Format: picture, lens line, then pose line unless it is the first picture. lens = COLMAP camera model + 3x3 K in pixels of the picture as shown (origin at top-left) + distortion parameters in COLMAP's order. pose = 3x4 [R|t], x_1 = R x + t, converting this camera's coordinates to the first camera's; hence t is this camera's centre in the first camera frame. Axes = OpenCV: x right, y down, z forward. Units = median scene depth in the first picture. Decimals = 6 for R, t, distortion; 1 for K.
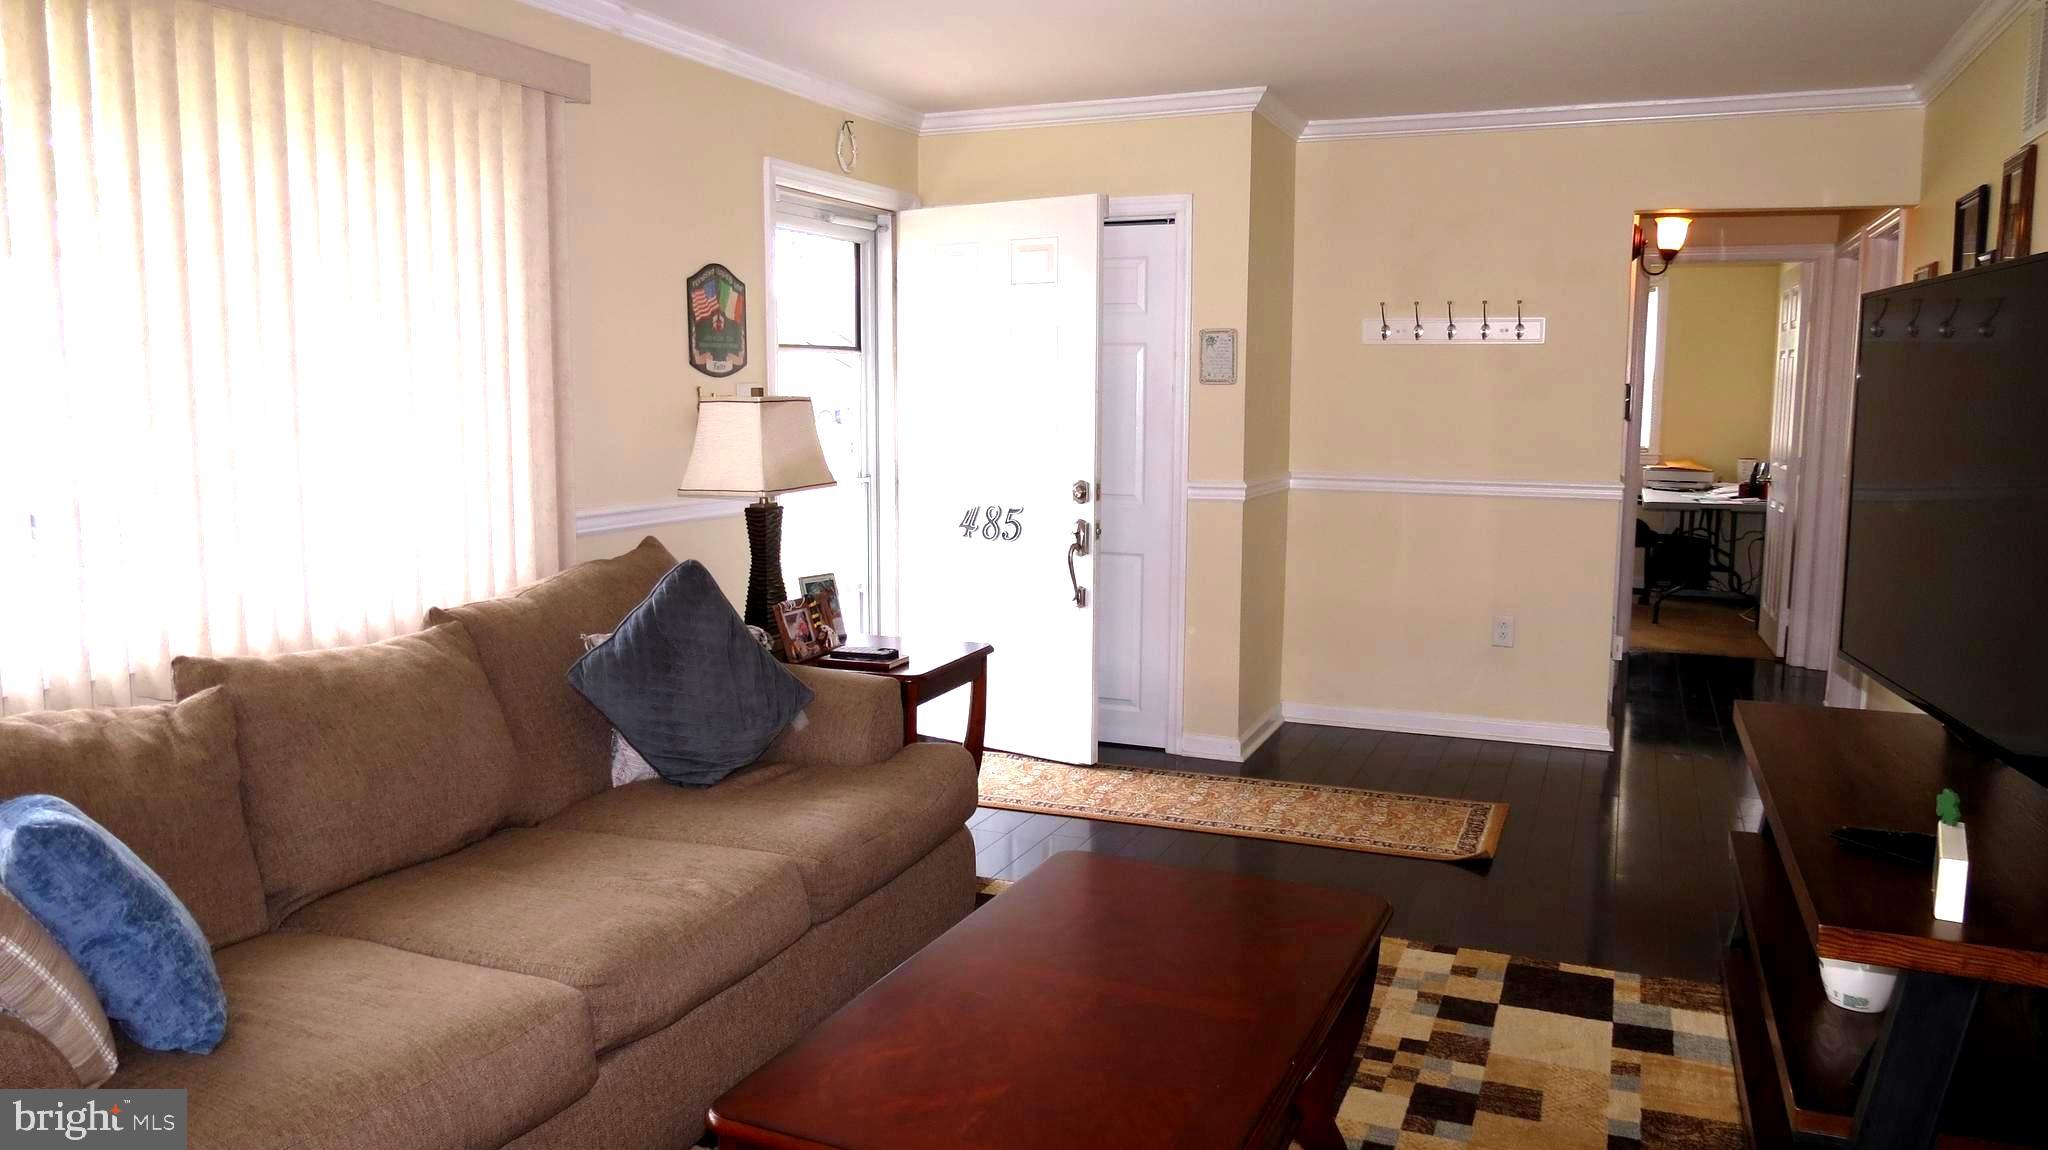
lens RADIAL K [[1464.1, 0, 1023.7], [0, 1464.1, 546.7], [0, 0, 1]] dist [-0.002817, -0.000678]
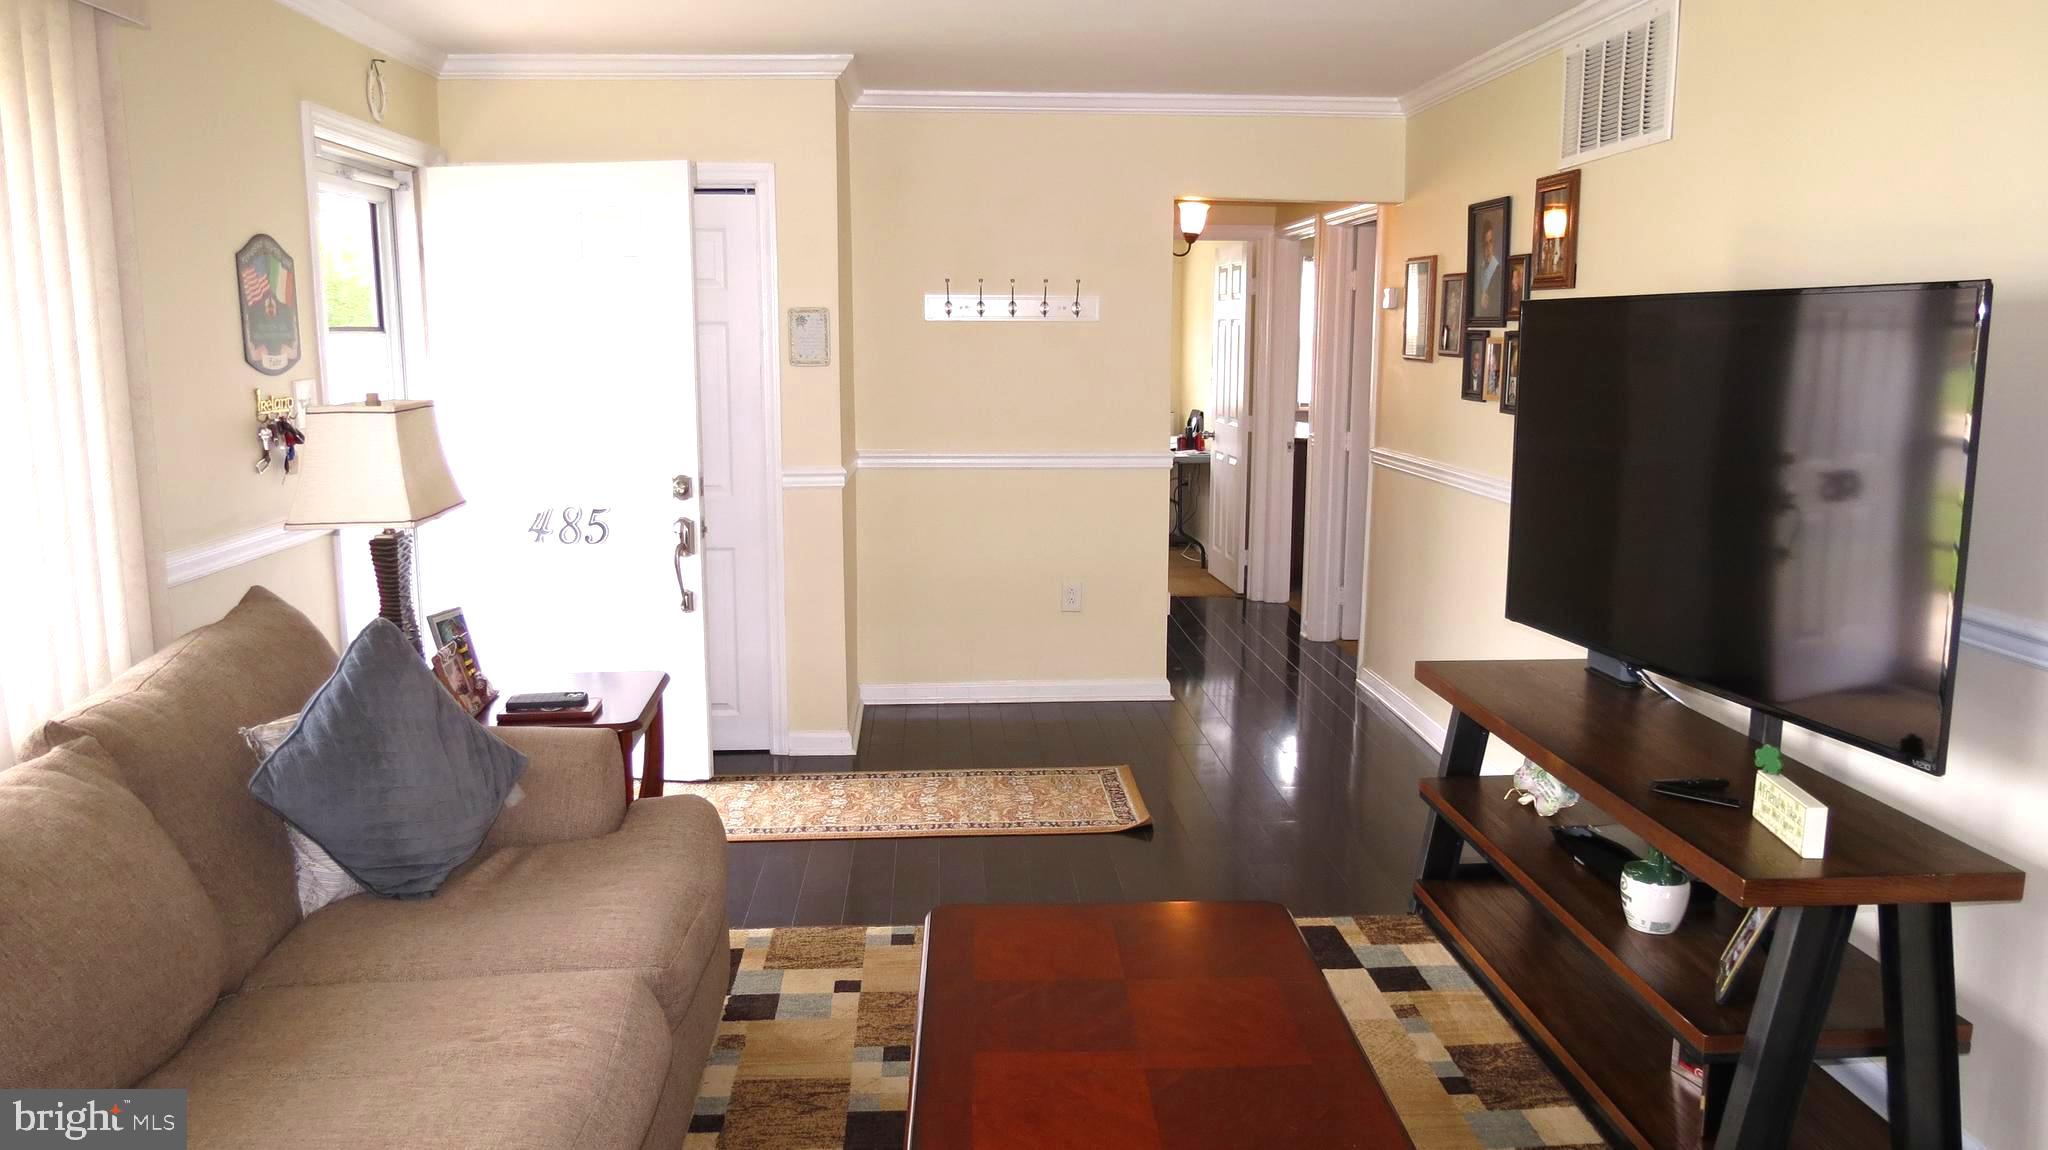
lens RADIAL K [[1454.4, 0, 1024.0], [0, 1454.4, 575.0], [0, 0, 1]] dist [-0.044639, 0.033204]
pose [[0.899608, -0.076353, 0.429971, -0.172856], [0.051970, 0.996318, 0.068189, -0.035726], [-0.433594, -0.038998, 0.900264, 0.092671]]
